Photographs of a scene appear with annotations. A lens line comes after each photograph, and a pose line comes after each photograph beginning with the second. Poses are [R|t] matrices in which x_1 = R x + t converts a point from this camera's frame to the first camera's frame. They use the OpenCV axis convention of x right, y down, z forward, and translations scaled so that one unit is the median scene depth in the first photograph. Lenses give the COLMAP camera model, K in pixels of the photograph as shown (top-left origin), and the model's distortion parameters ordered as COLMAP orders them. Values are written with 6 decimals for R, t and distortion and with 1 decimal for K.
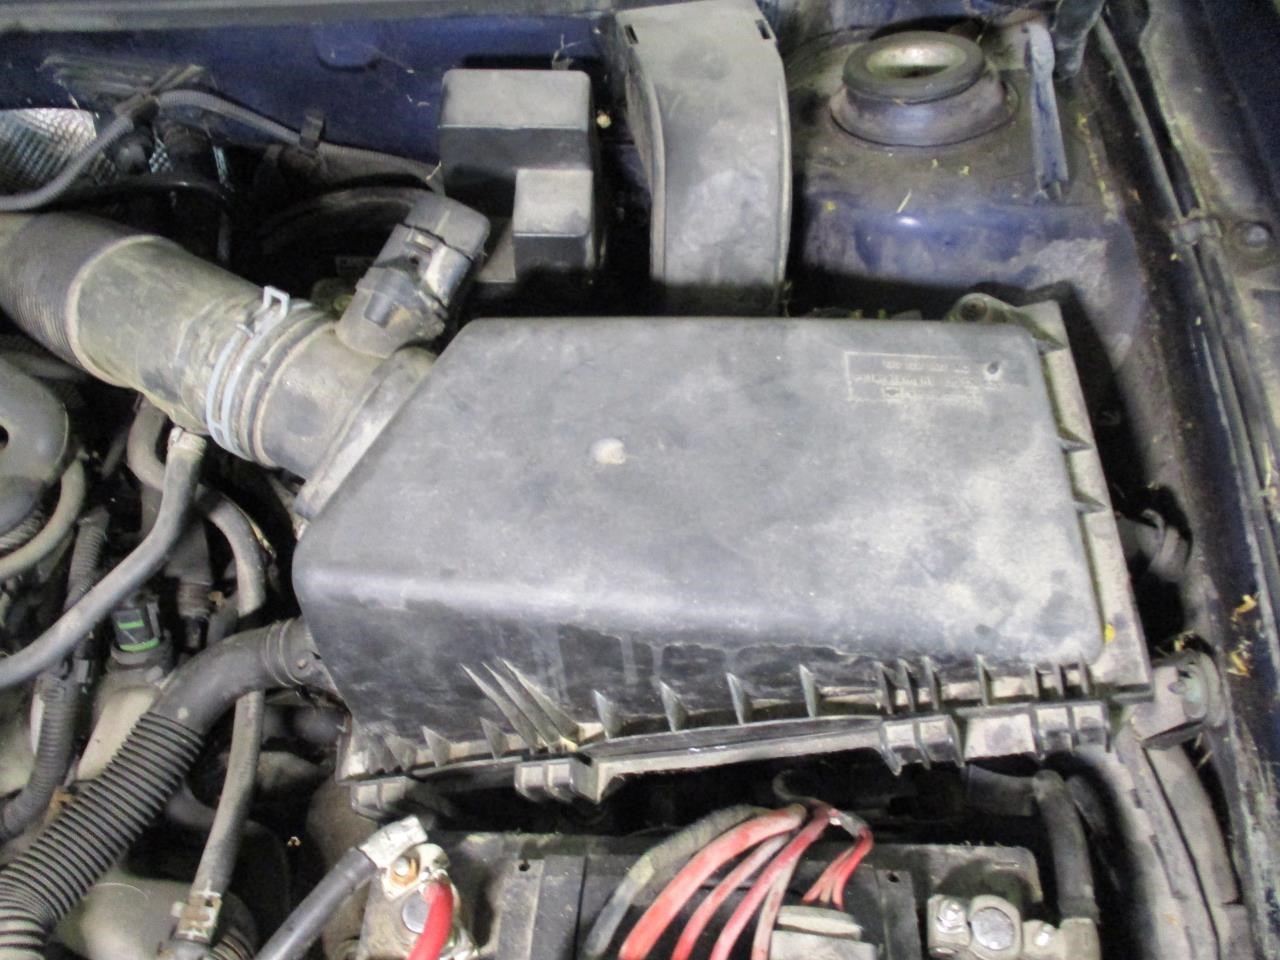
lens RADIAL K [[1045.9, 0, 640.0], [0, 1045.9, 480.0], [0, 0, 1]] dist [-0.052873, -0.000204]
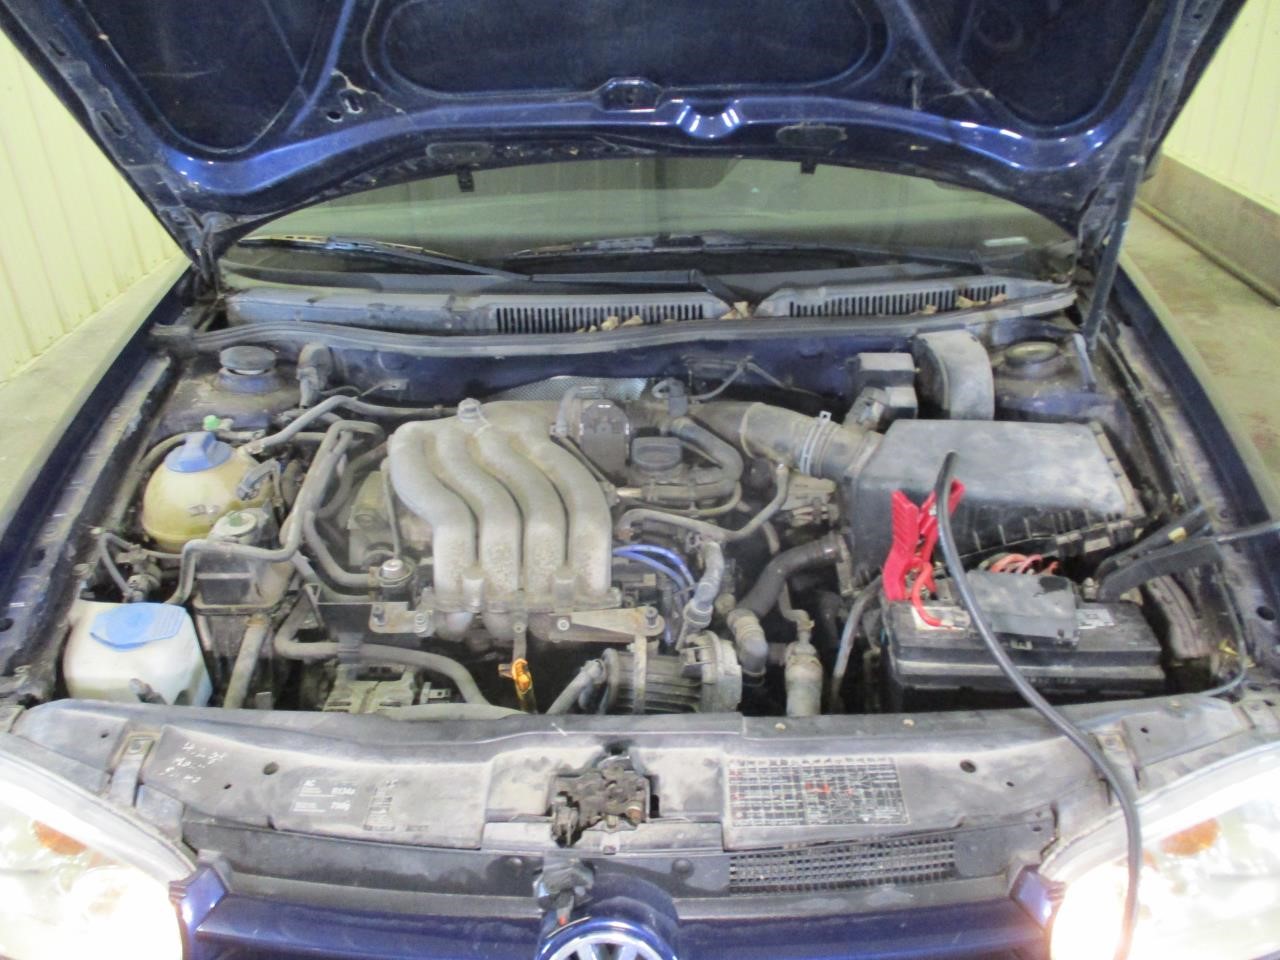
lens RADIAL K [[1041.7, 0, 640.0], [0, 1041.7, 480.0], [0, 0, 1]] dist [-0.009867, 0.003516]
pose [[0.999038, 0.002881, -0.043769, -0.692408], [-0.018392, 0.933394, -0.358382, 0.984859], [0.039821, 0.358842, 0.932548, -1.577118]]
